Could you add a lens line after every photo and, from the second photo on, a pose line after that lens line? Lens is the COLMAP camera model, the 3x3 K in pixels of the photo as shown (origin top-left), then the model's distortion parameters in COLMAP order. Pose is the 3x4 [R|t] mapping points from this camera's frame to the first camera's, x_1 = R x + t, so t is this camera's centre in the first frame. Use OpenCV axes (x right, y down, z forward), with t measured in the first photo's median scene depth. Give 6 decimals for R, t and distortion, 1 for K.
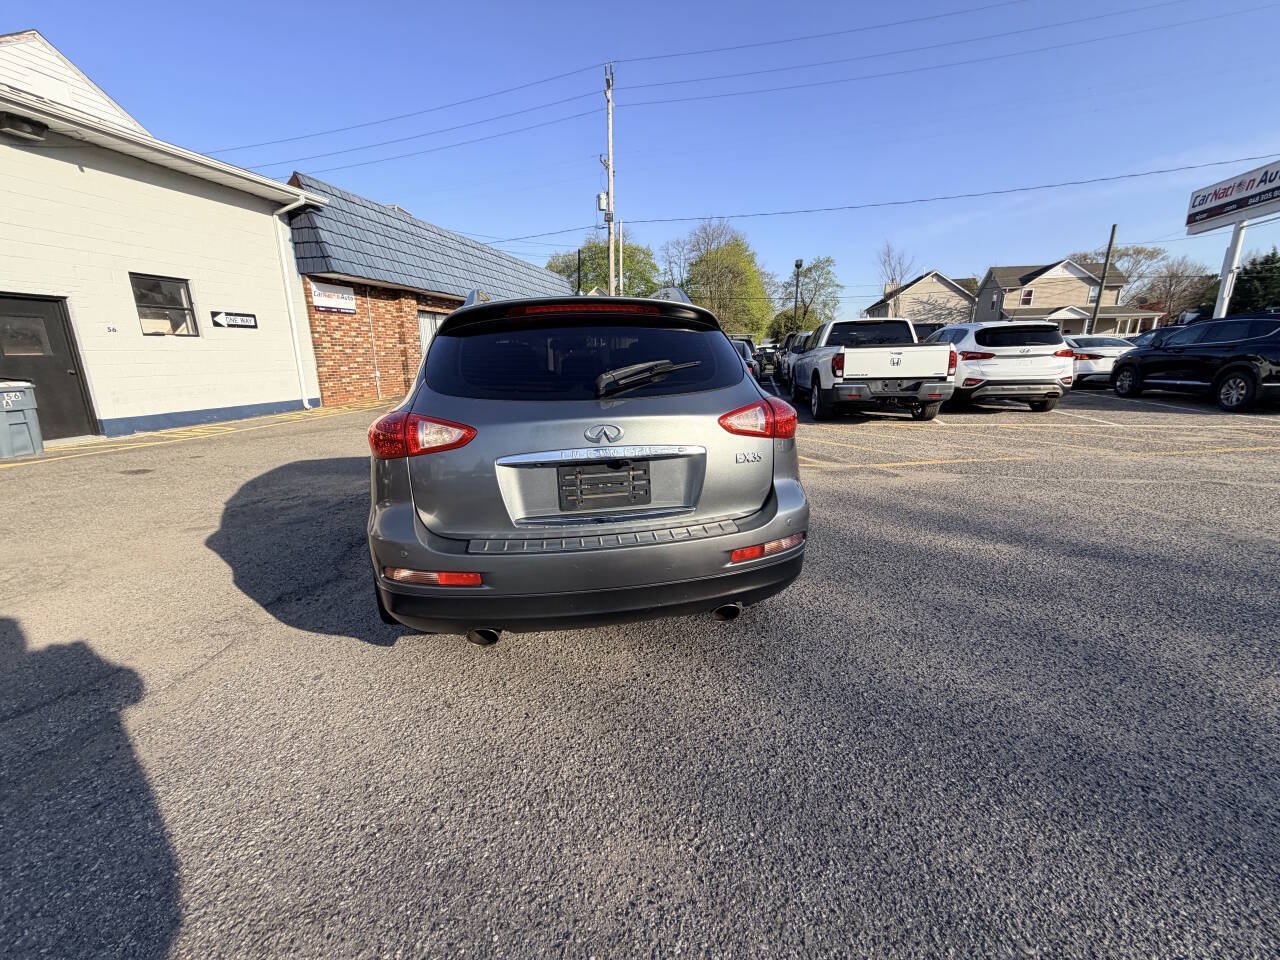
lens RADIAL K [[509.4, 0, 635.8], [0, 509.4, 479.0], [0, 0, 1]] dist [0.000490, -0.000456]
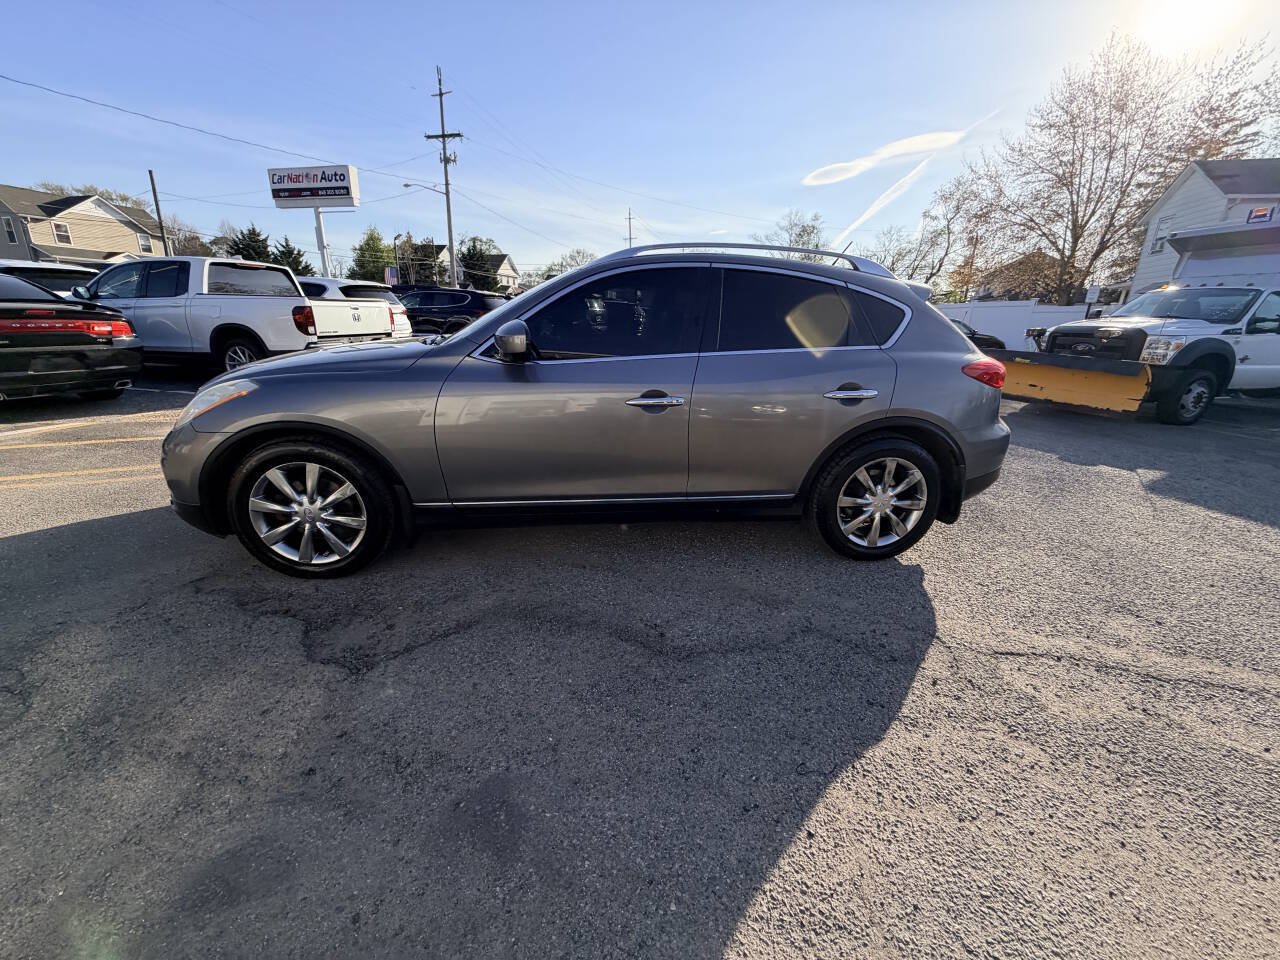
lens RADIAL K [[509.4, 0, 639.6], [0, 509.4, 482.1], [0, 0, 1]] dist [0.000490, -0.000456]
pose [[0.046013, -0.294517, 0.954538, -0.318799], [0.207299, 0.937564, 0.279287, -0.065468], [-0.977195, 0.185024, 0.104193, 0.295298]]
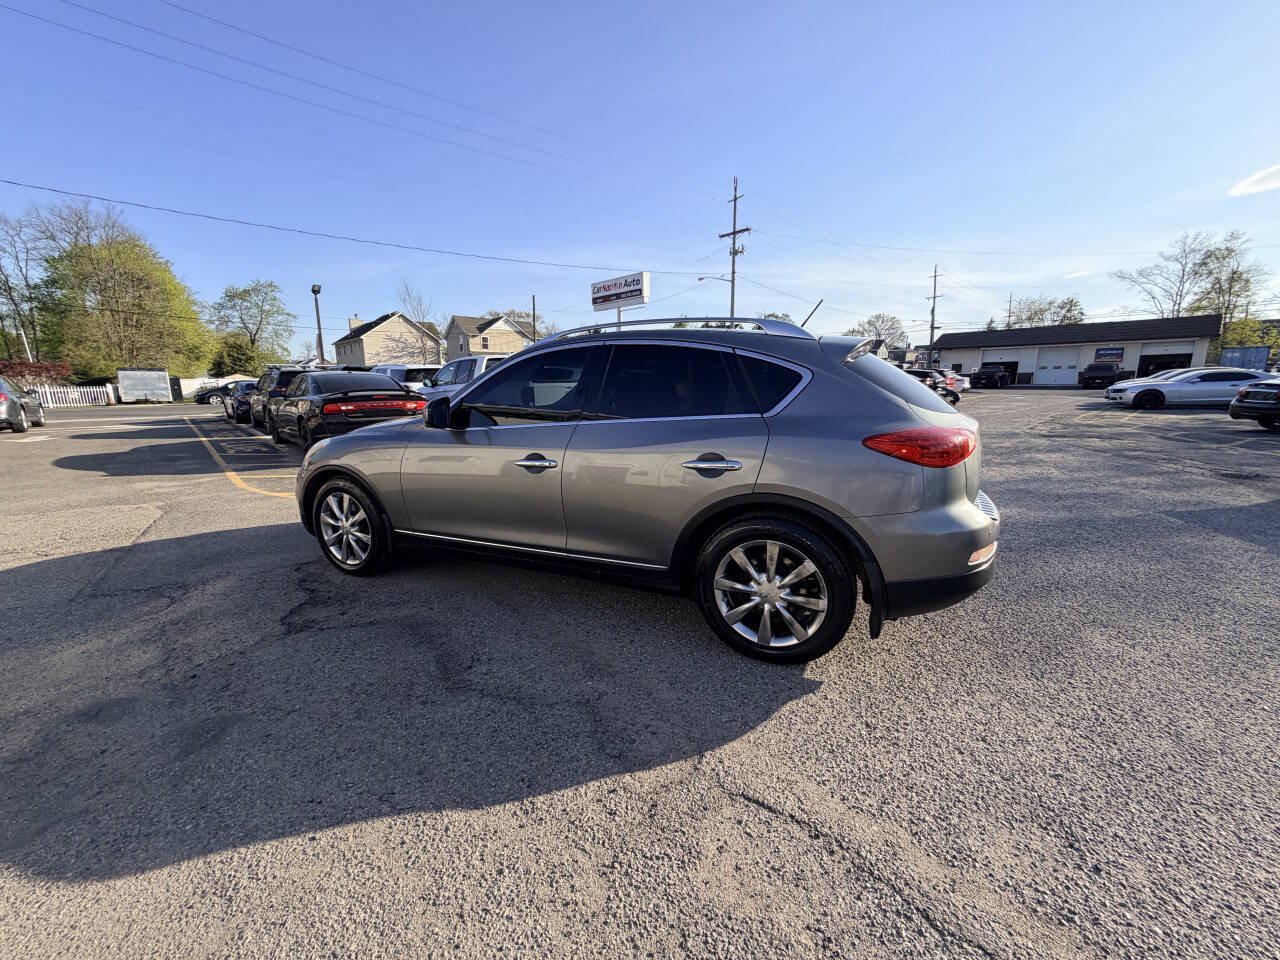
lens RADIAL K [[509.4, 0, 637.2], [0, 509.4, 481.5], [0, 0, 1]] dist [0.000490, -0.000456]
pose [[0.562361, -0.150003, 0.813172, -0.277473], [0.199423, 0.978984, 0.042675, -0.029850], [-0.802484, 0.138167, 0.580456, 0.133865]]
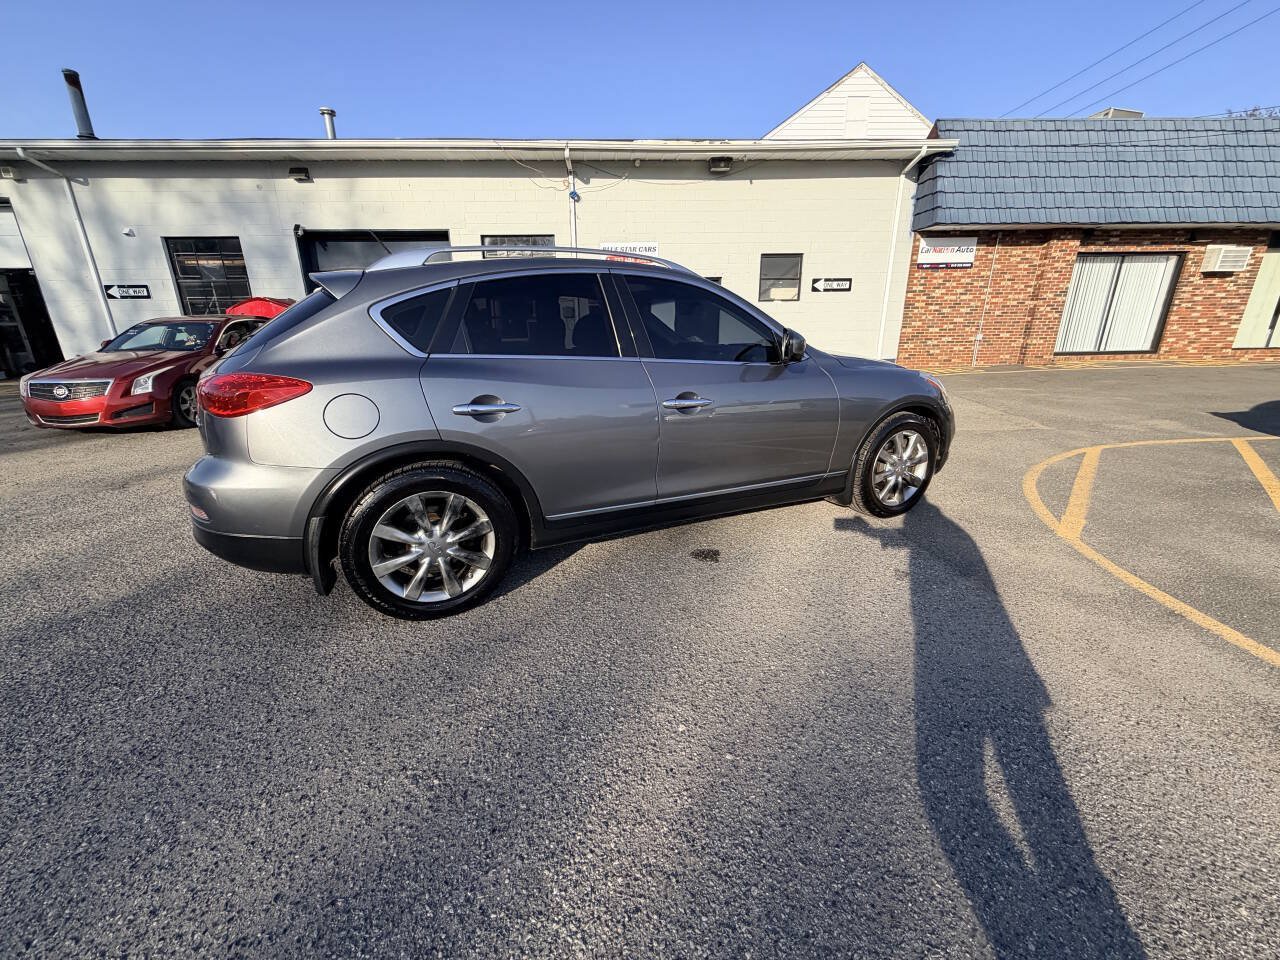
lens RADIAL K [[509.4, 0, 637.3], [0, 509.4, 478.6], [0, 0, 1]] dist [0.000490, -0.000456]
pose [[0.259074, 0.293153, -0.920294, 0.240332], [-0.221479, 0.945468, 0.238823, -0.063227], [0.940121, 0.141953, 0.309874, 0.244798]]
